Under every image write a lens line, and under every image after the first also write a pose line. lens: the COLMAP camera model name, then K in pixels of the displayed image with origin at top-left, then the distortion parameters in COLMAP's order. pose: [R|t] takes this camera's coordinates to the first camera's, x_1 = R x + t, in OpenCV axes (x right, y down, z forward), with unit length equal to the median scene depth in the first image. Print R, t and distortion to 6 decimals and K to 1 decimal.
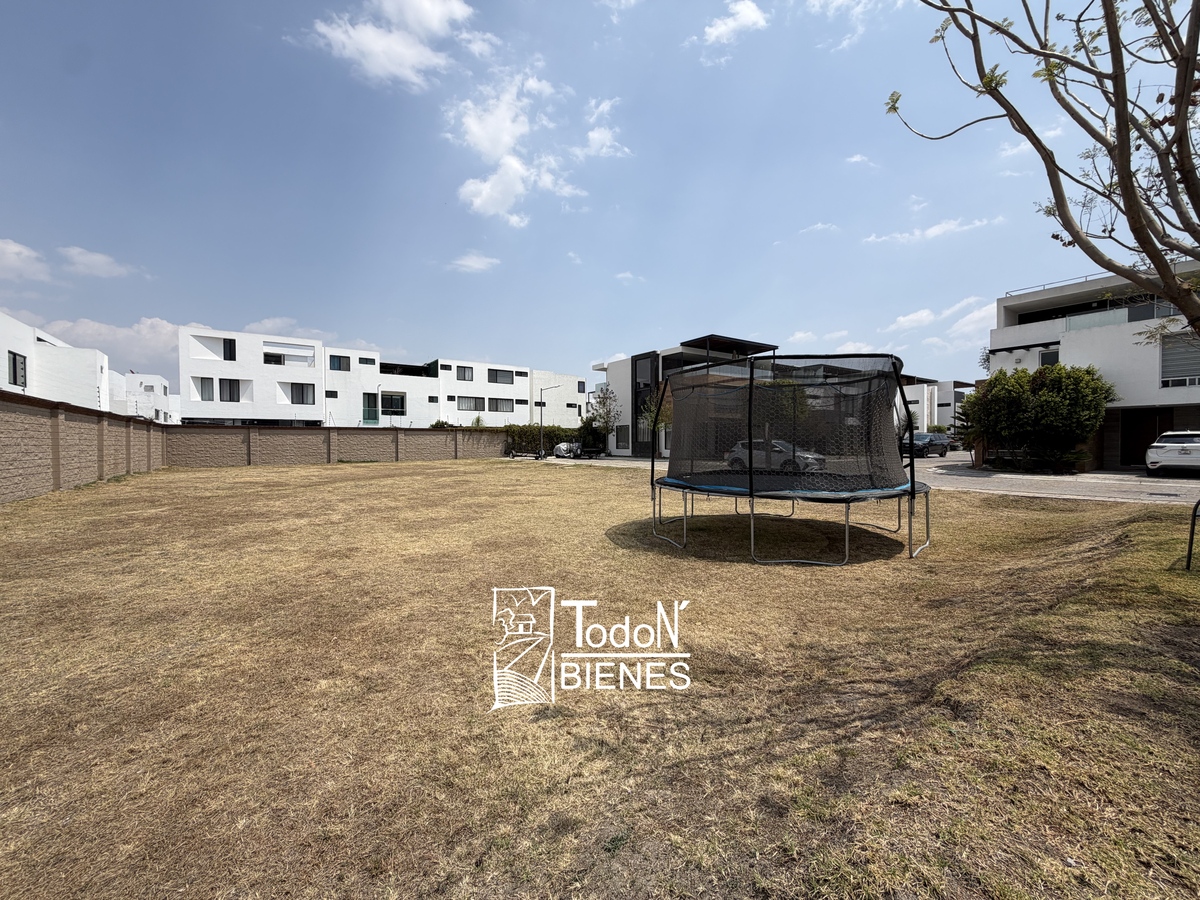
lens RADIAL K [[475.5, 0, 597.6], [0, 475.5, 450.5], [0, 0, 1]] dist [-0.000718, 0.000145]
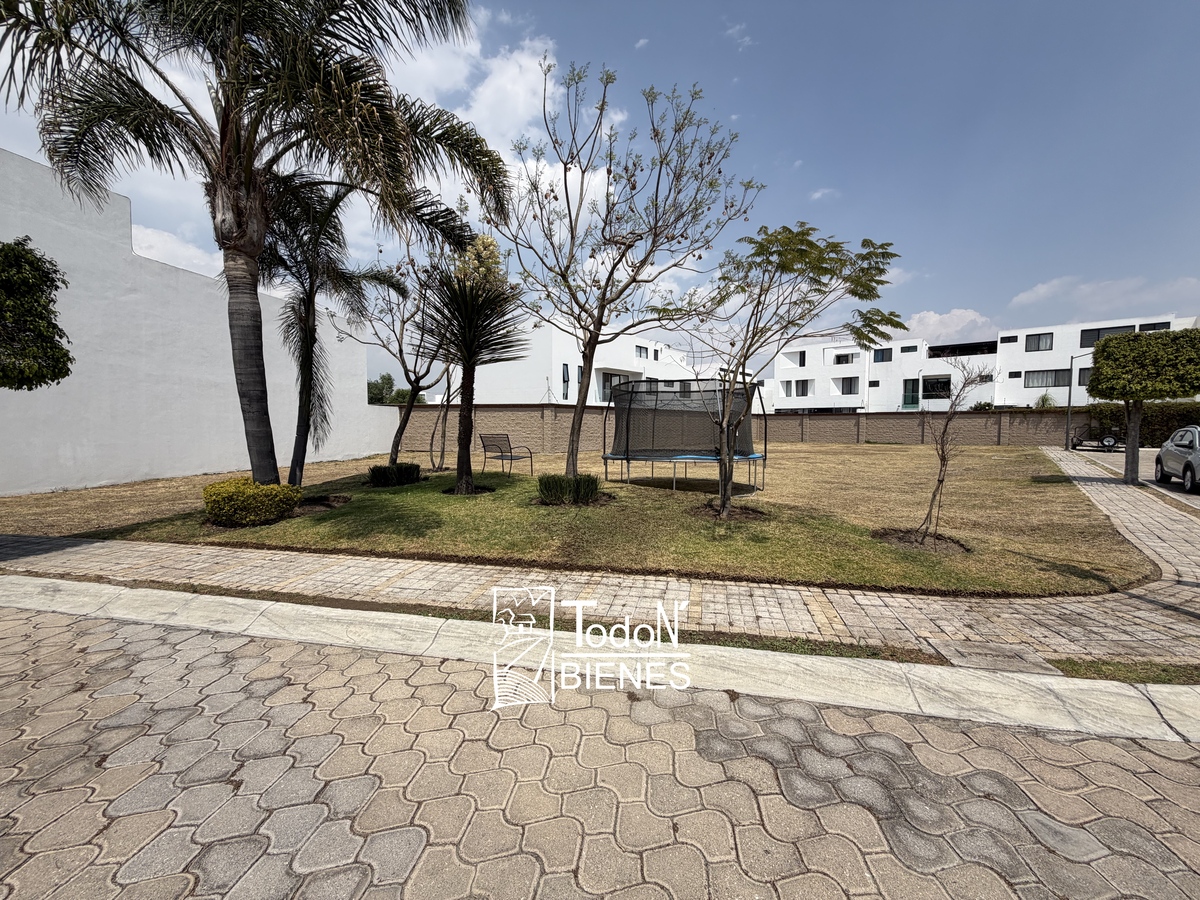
lens RADIAL K [[475.5, 0, 597.6], [0, 475.5, 450.5], [0, 0, 1]] dist [-0.000718, 0.000145]
pose [[0.235677, 0.055705, -0.970234, 0.404455], [-0.019581, 0.998425, 0.052568, -0.004584], [0.971634, 0.006610, 0.236397, 0.078488]]
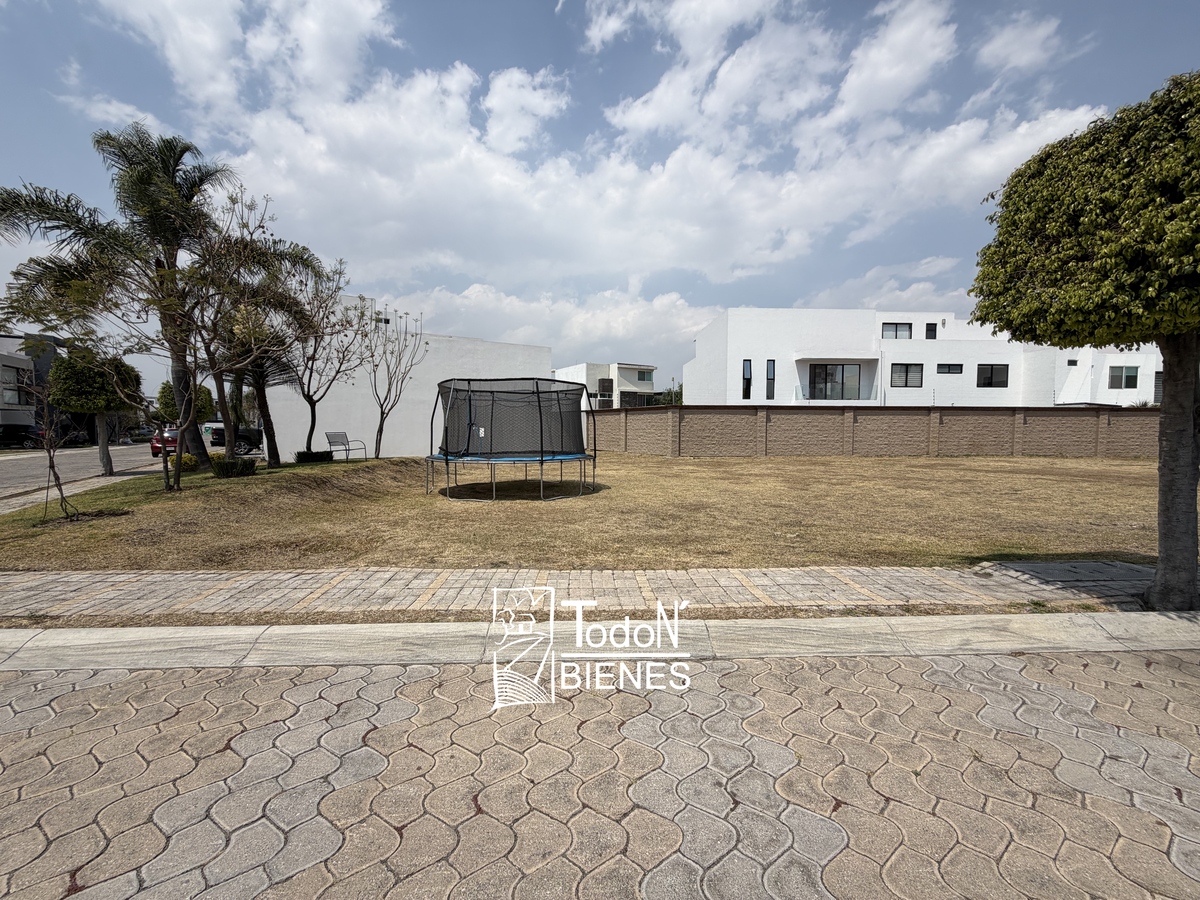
lens RADIAL K [[475.5, 0, 597.6], [0, 475.5, 450.5], [0, 0, 1]] dist [-0.000718, 0.000145]
pose [[-0.535024, 0.041864, -0.843799, 0.339147], [-0.012866, 0.998252, 0.057685, -0.008500], [0.844739, 0.041720, -0.533550, 0.436841]]
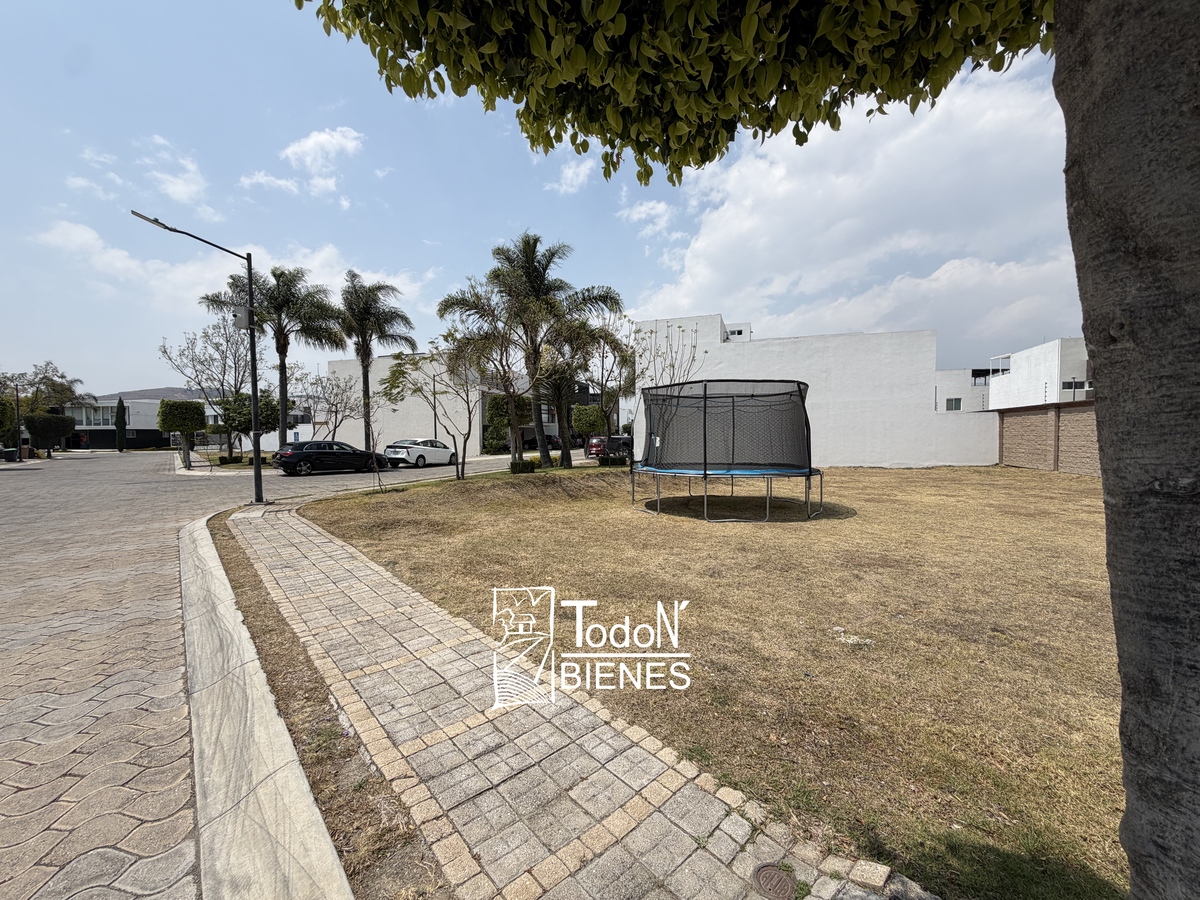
lens RADIAL K [[475.5, 0, 597.6], [0, 475.5, 450.5], [0, 0, 1]] dist [-0.000718, 0.000145]
pose [[-0.991160, 0.012314, -0.132096, 0.212423], [0.006207, 0.998897, 0.046550, -0.009885], [0.132523, 0.045319, -0.990143, 0.490301]]
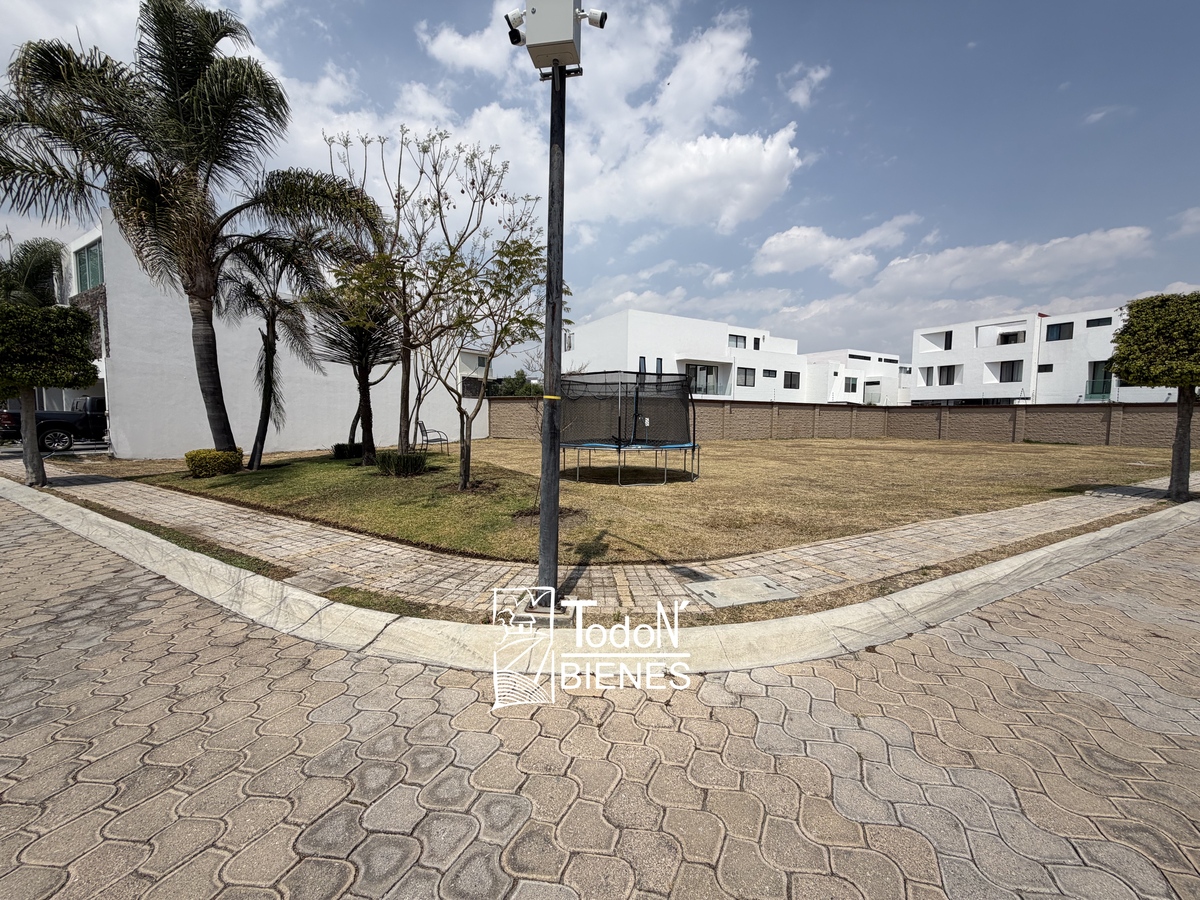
lens RADIAL K [[475.5, 0, 597.6], [0, 475.5, 450.5], [0, 0, 1]] dist [-0.000718, 0.000145]
pose [[-0.099812, 0.073532, -0.992286, 0.443402], [-0.027757, 0.996672, 0.076649, -0.006601], [0.994619, 0.035193, -0.097438, 0.234638]]
